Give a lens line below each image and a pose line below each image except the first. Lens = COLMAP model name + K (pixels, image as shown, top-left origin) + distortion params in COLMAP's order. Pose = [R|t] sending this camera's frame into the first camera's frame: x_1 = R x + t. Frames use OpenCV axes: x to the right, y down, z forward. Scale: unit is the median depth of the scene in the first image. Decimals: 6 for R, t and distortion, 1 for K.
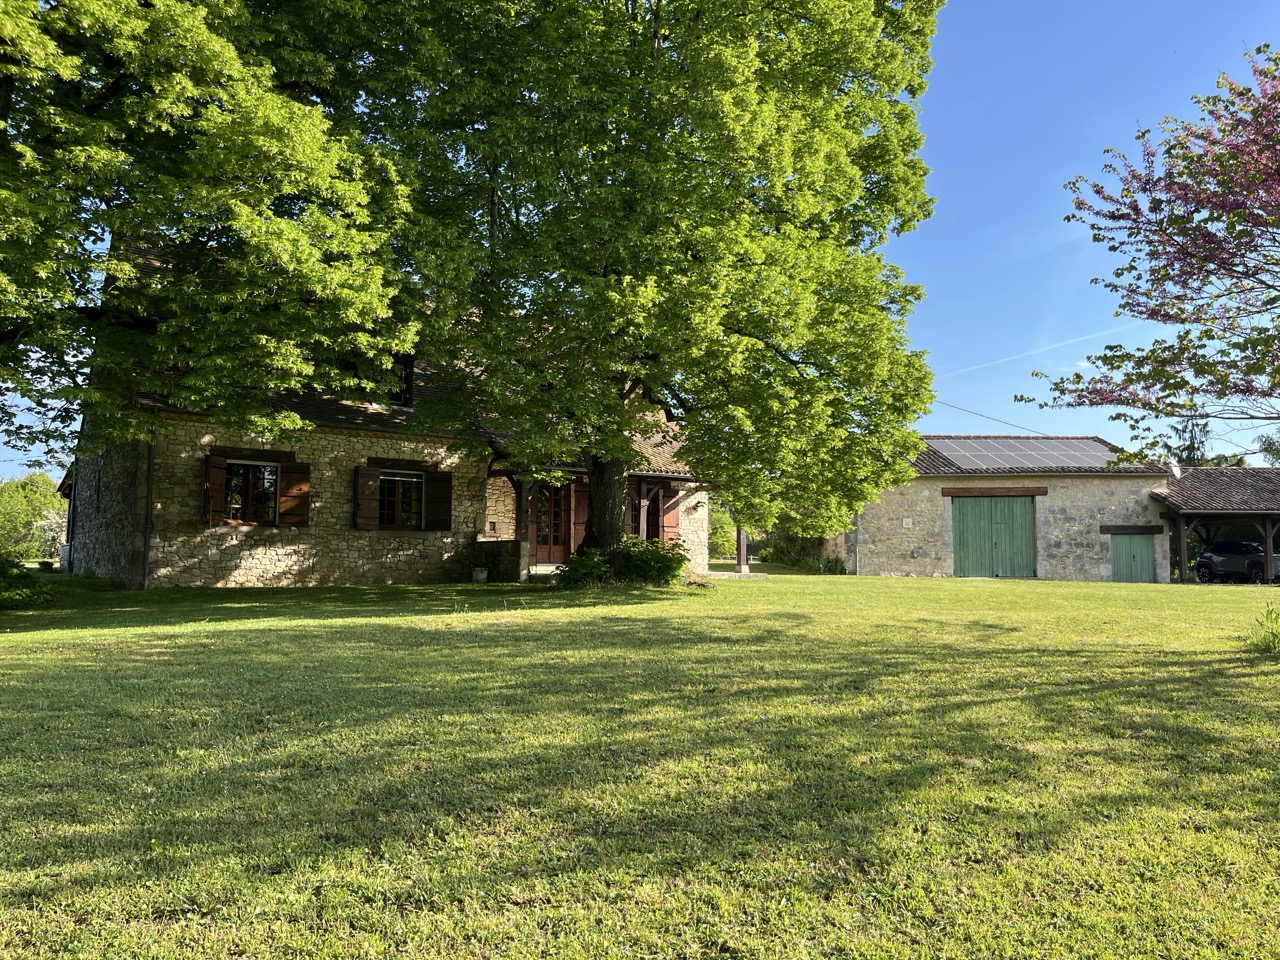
lens RADIAL K [[962.5, 0, 647.9], [0, 962.5, 483.4], [0, 0, 1]] dist [0.058578, -0.088287]
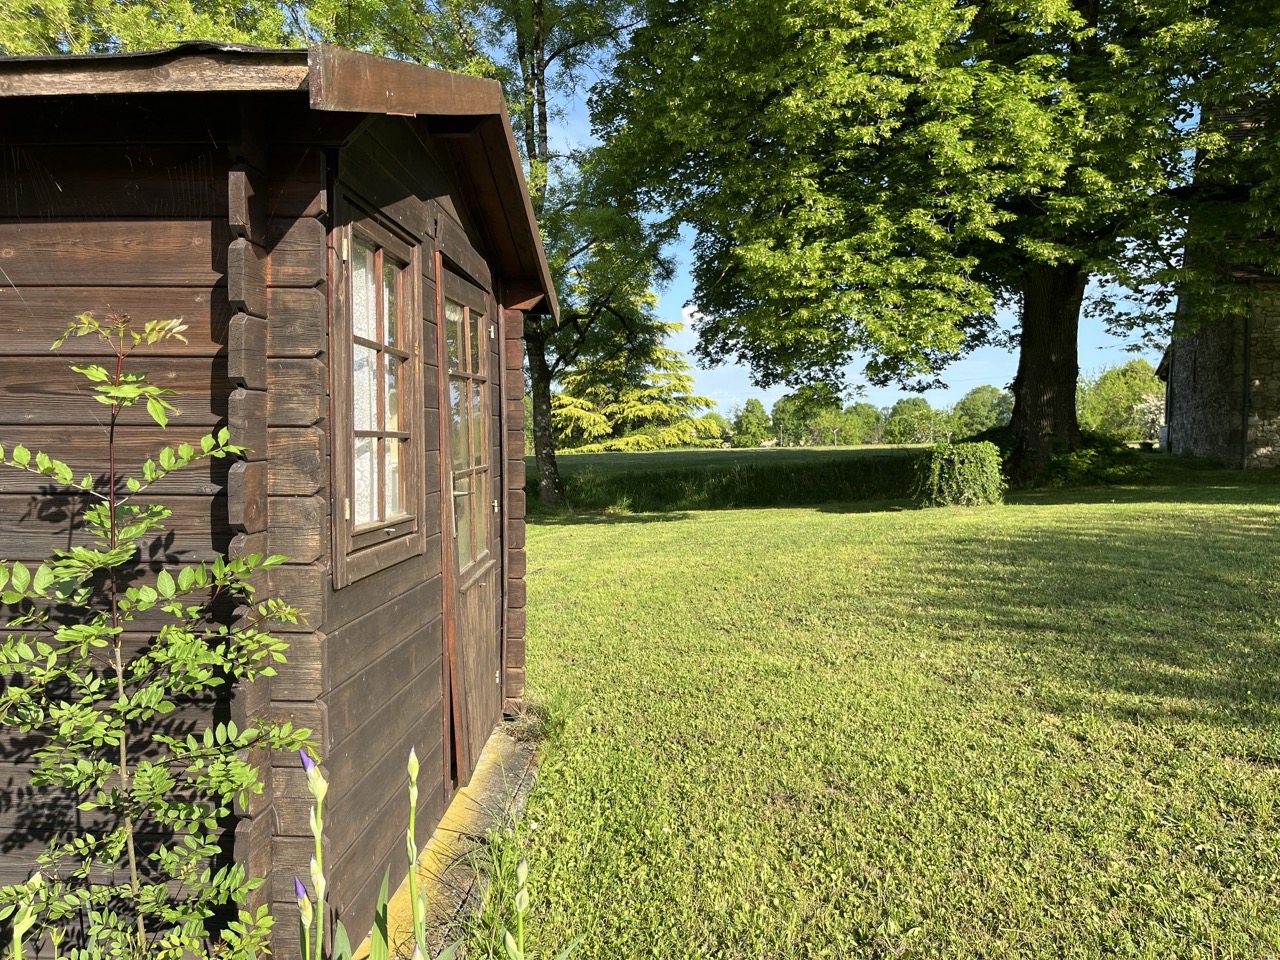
lens RADIAL K [[962.5, 0, 647.4], [0, 962.5, 480.3], [0, 0, 1]] dist [0.058578, -0.088287]
pose [[0.516862, 0.033415, -0.855416, 0.009883], [0.066922, 0.994603, 0.079288, 0.003537], [0.853449, -0.098227, 0.511837, -0.014822]]
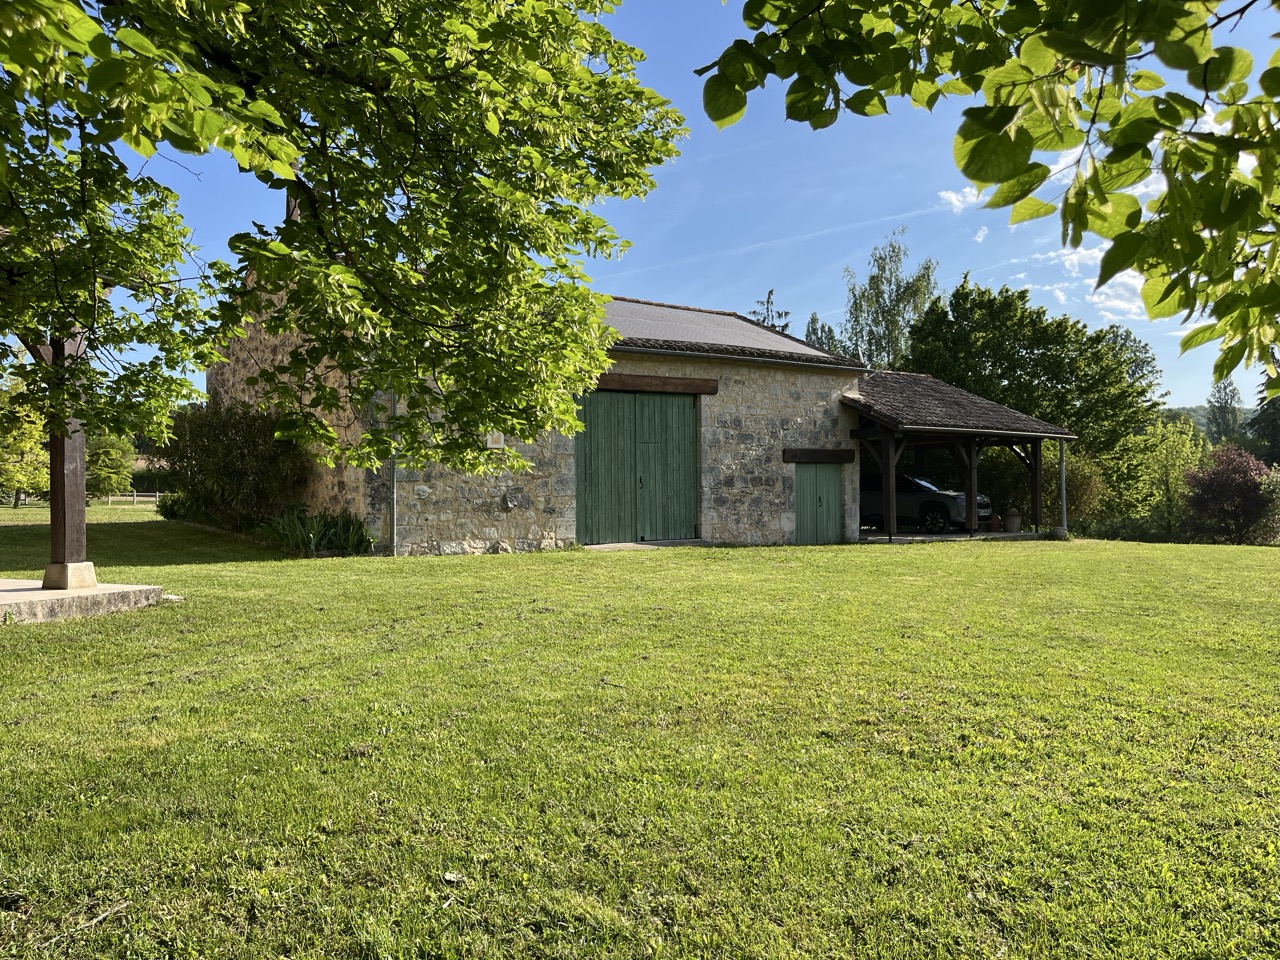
lens RADIAL K [[962.5, 0, 645.3], [0, 962.5, 475.2], [0, 0, 1]] dist [0.058578, -0.088287]
pose [[0.841701, -0.002739, 0.539937, 0.201814], [-0.031908, 0.997987, 0.054803, 0.084843], [-0.539000, -0.063356, 0.839920, 1.550744]]
